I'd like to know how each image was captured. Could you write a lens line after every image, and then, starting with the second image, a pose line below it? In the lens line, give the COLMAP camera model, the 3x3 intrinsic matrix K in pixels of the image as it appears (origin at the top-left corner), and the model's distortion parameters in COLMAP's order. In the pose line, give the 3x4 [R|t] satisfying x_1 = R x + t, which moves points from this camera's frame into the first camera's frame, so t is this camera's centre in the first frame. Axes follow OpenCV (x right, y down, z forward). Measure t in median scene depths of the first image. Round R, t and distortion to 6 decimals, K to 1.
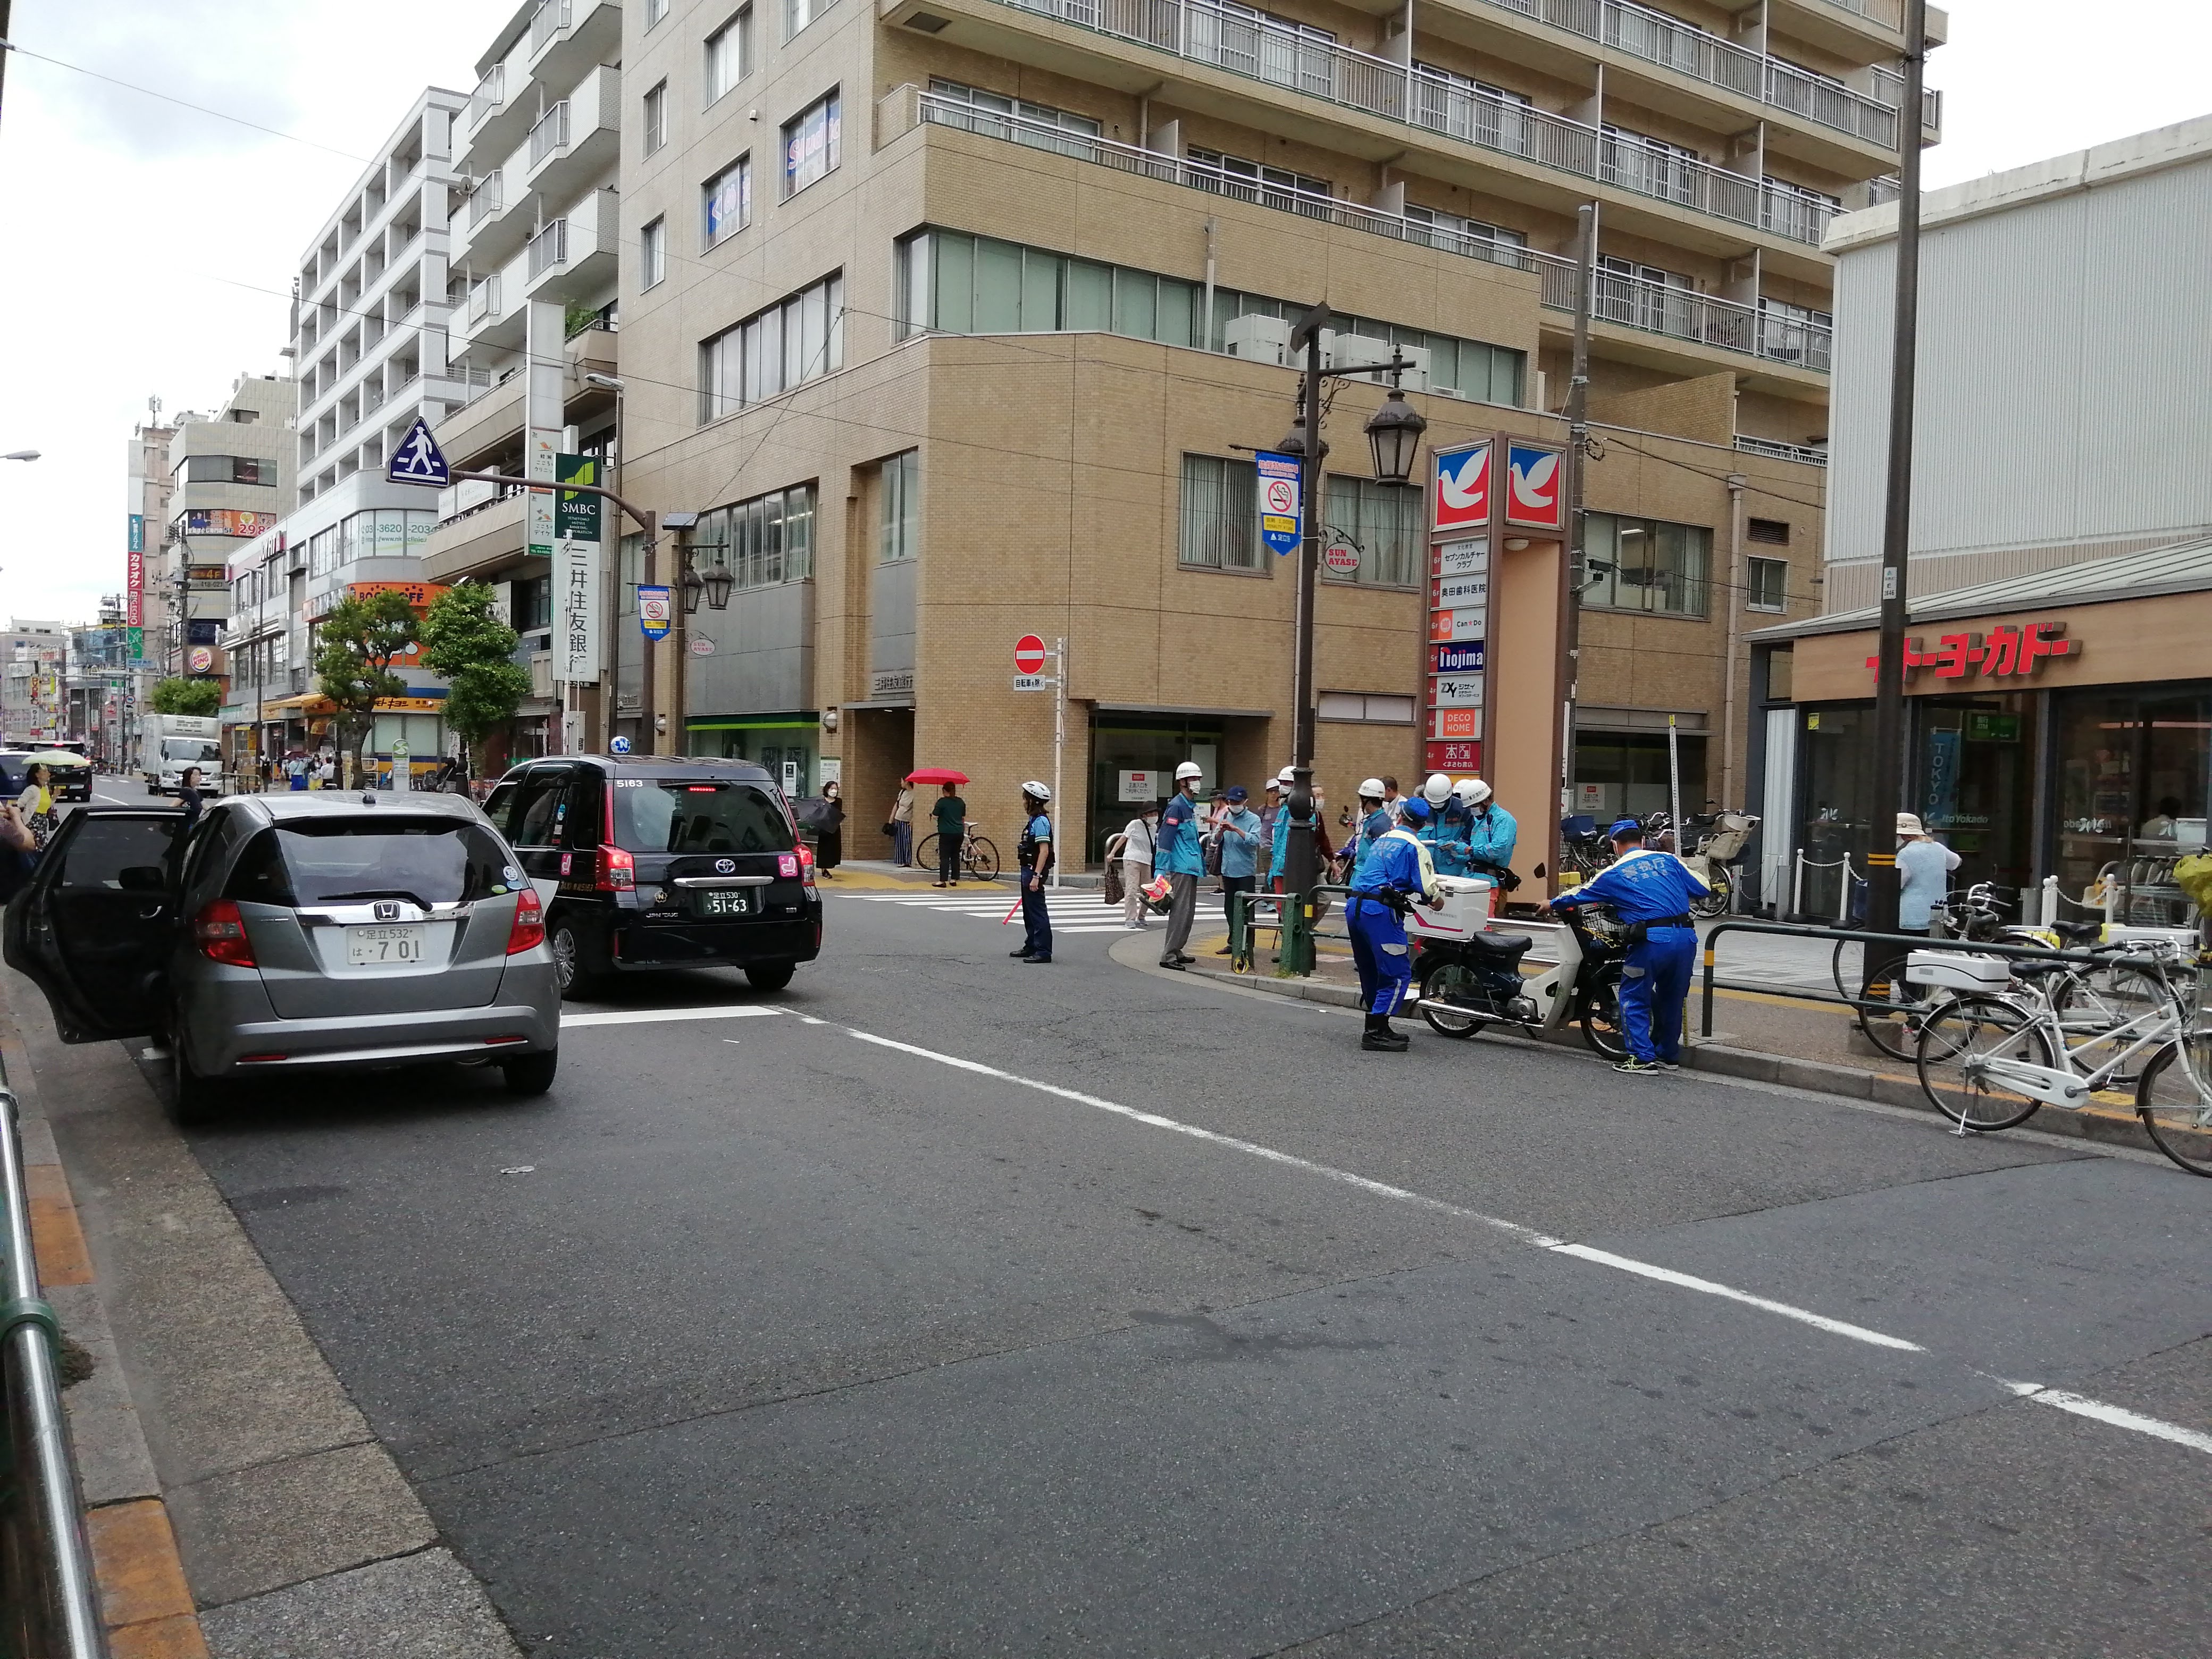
lens RADIAL K [[1749.4, 0, 1101.7], [0, 1749.4, 861.0], [0, 0, 1]] dist [0.057378, -0.122538]
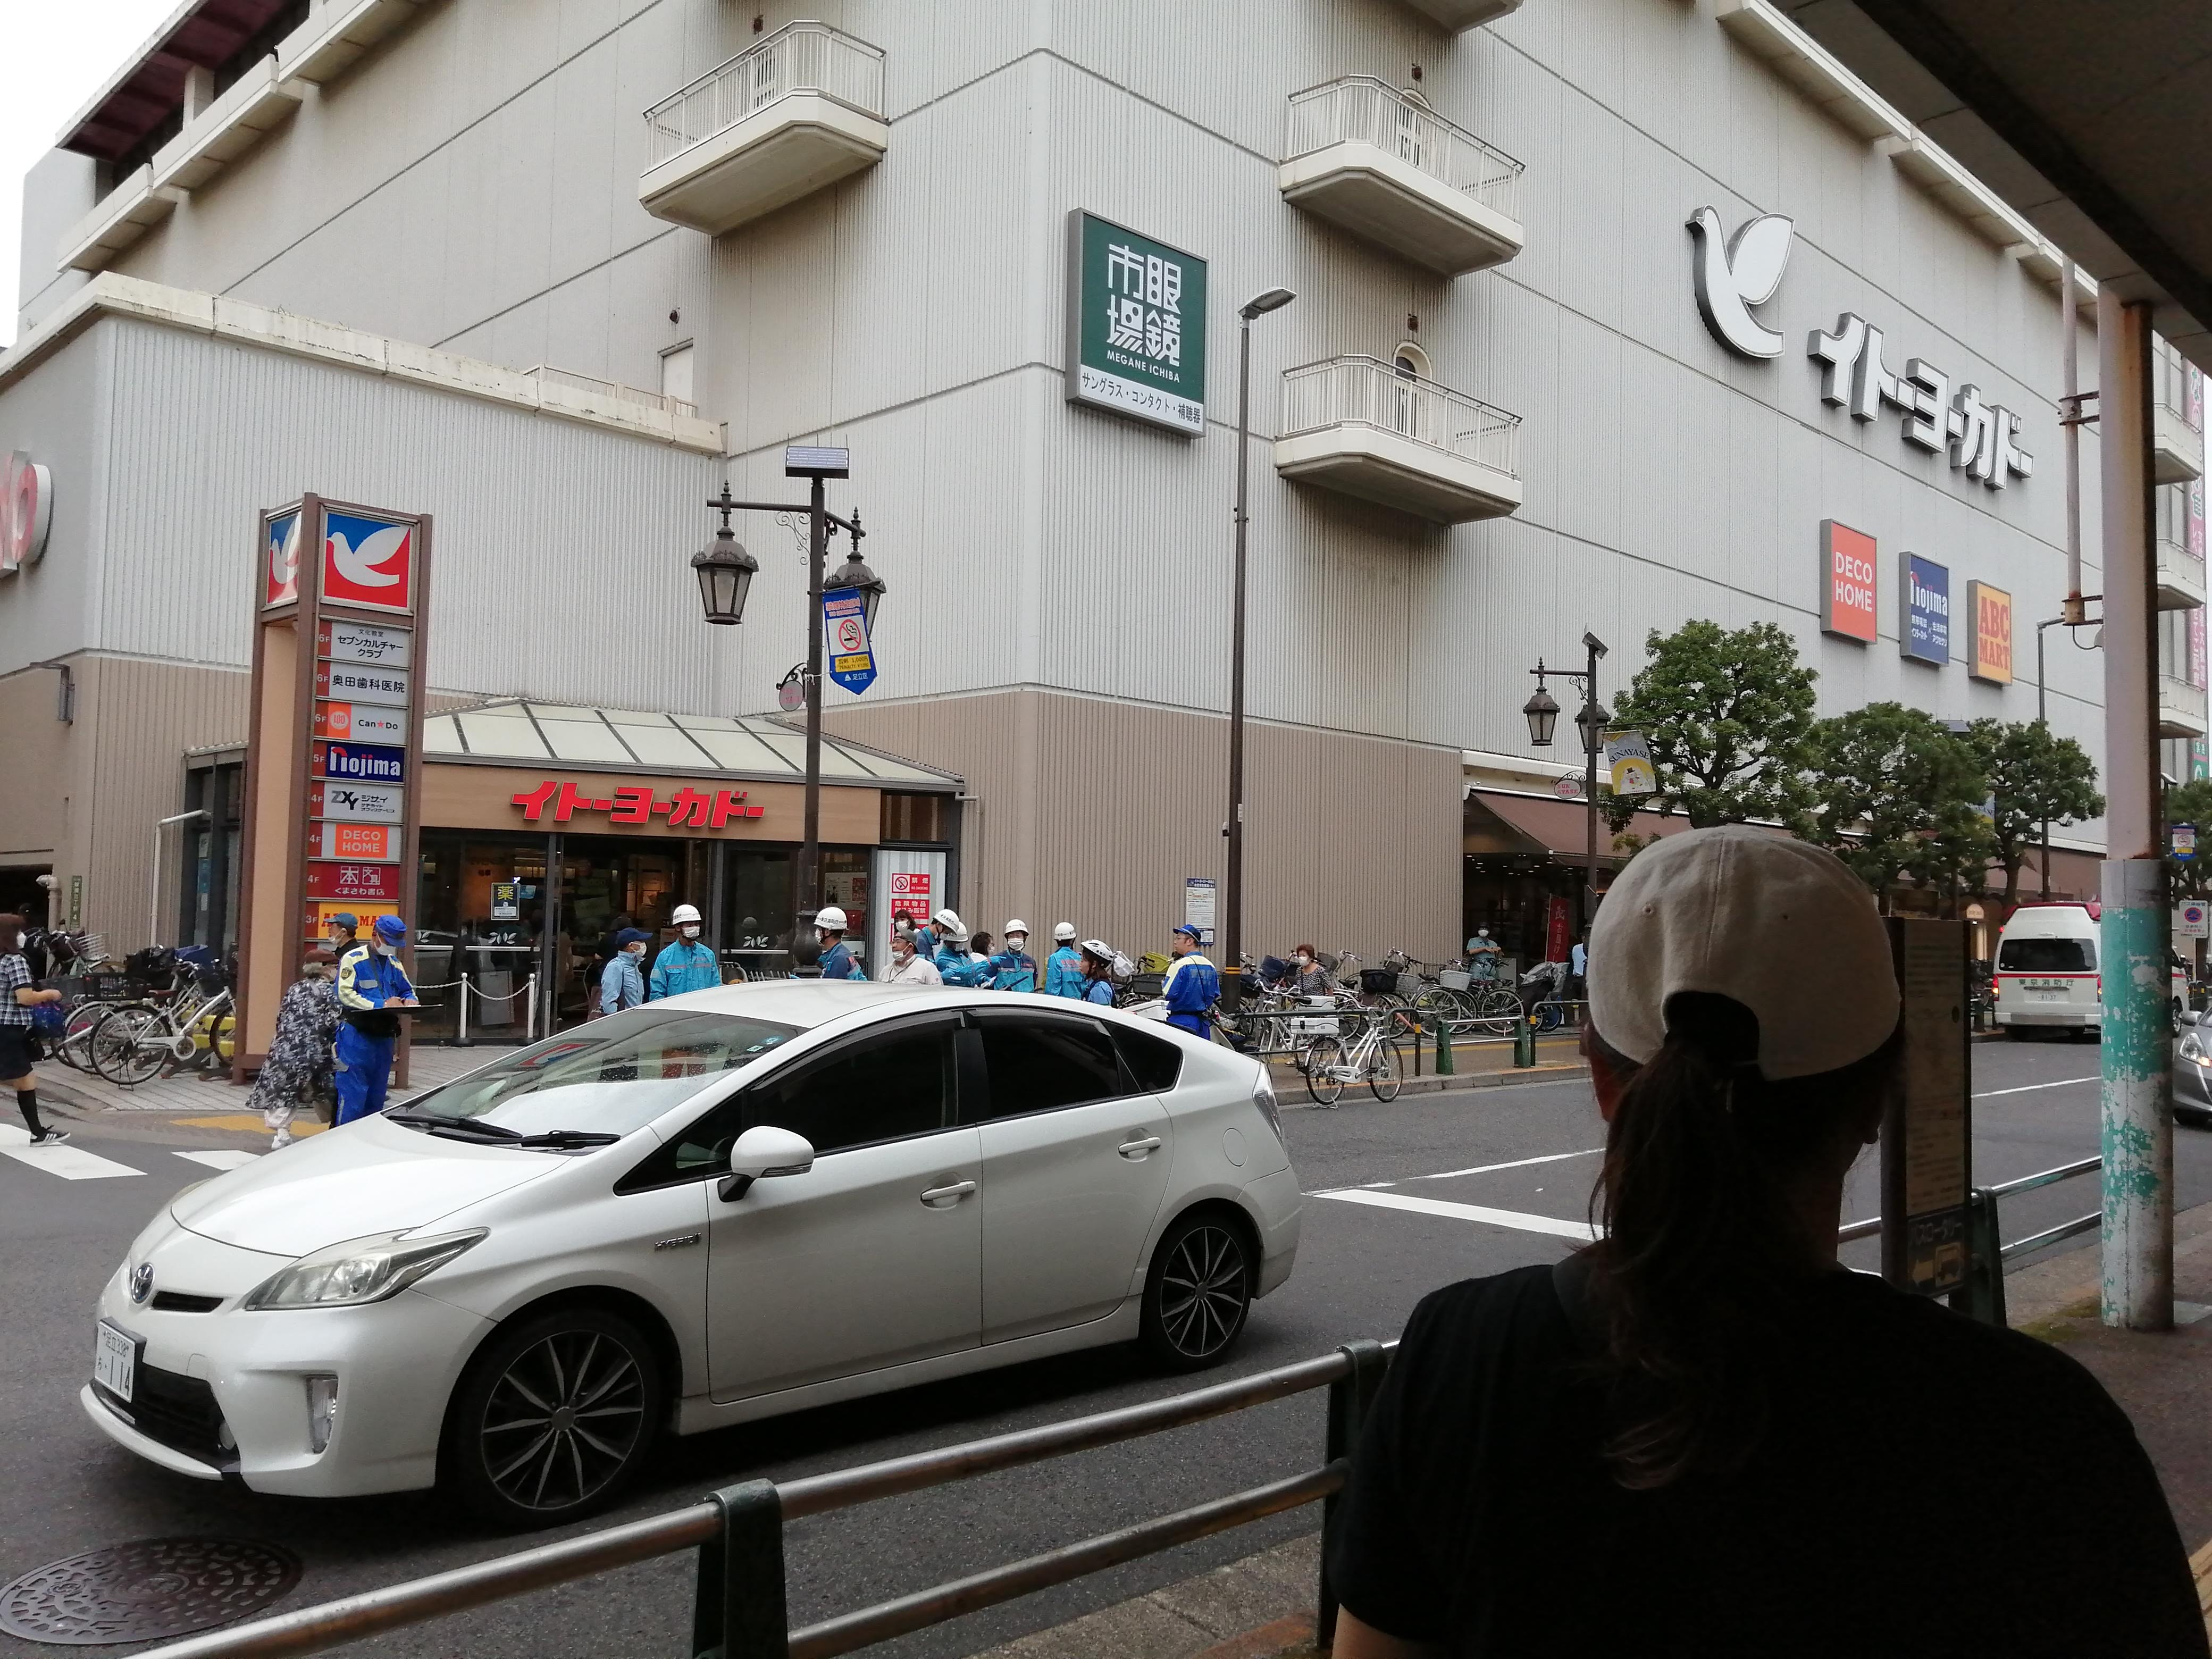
lens RADIAL K [[1727.2, 0, 1106.4], [0, 1727.2, 898.5], [0, 0, 1]] dist [0.046631, -0.107113]
pose [[-0.192962, -0.009158, 0.981164, -0.668547], [0.024867, 0.999590, 0.014221, -0.054166], [-0.980891, 0.027142, -0.192655, 0.807779]]
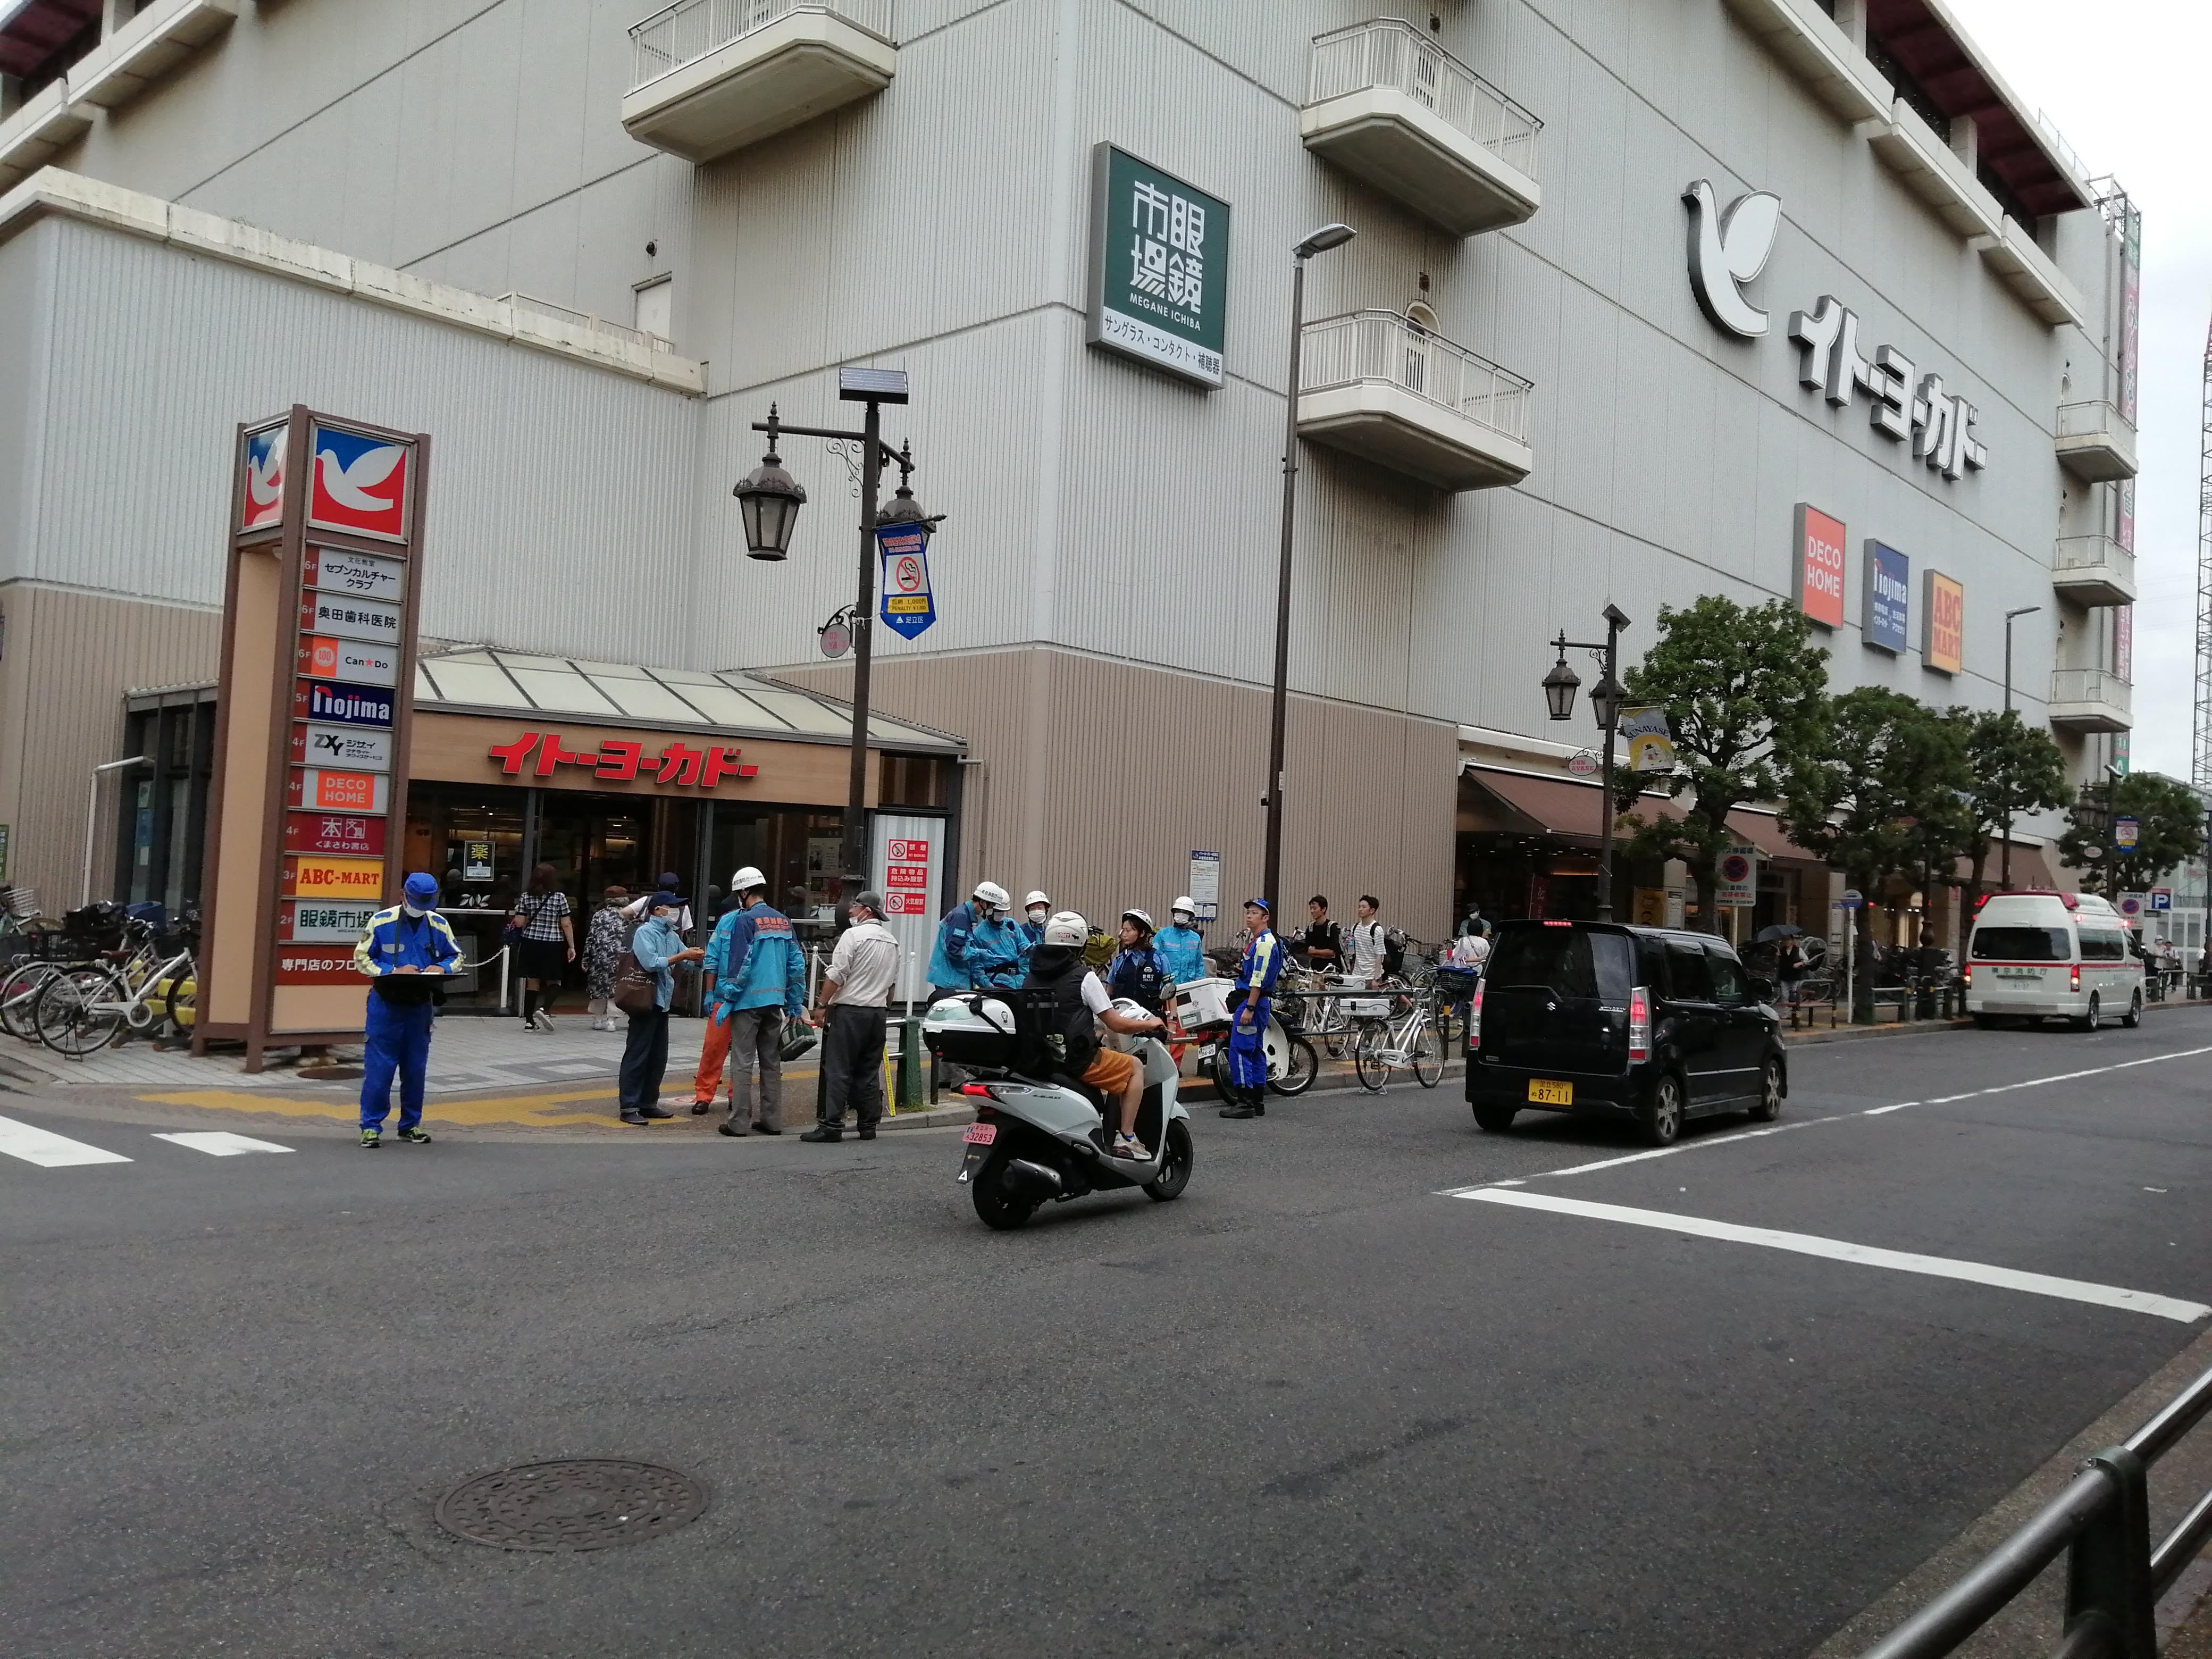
lens RADIAL K [[1725.6, 0, 1097.9], [0, 1725.6, 872.6], [0, 0, 1]] dist [0.033137, -0.067982]
pose [[-0.243698, -0.011568, 0.969782, -0.597716], [0.006585, 0.999886, 0.013582, -0.050936], [-0.969829, 0.009696, -0.243594, 0.862334]]
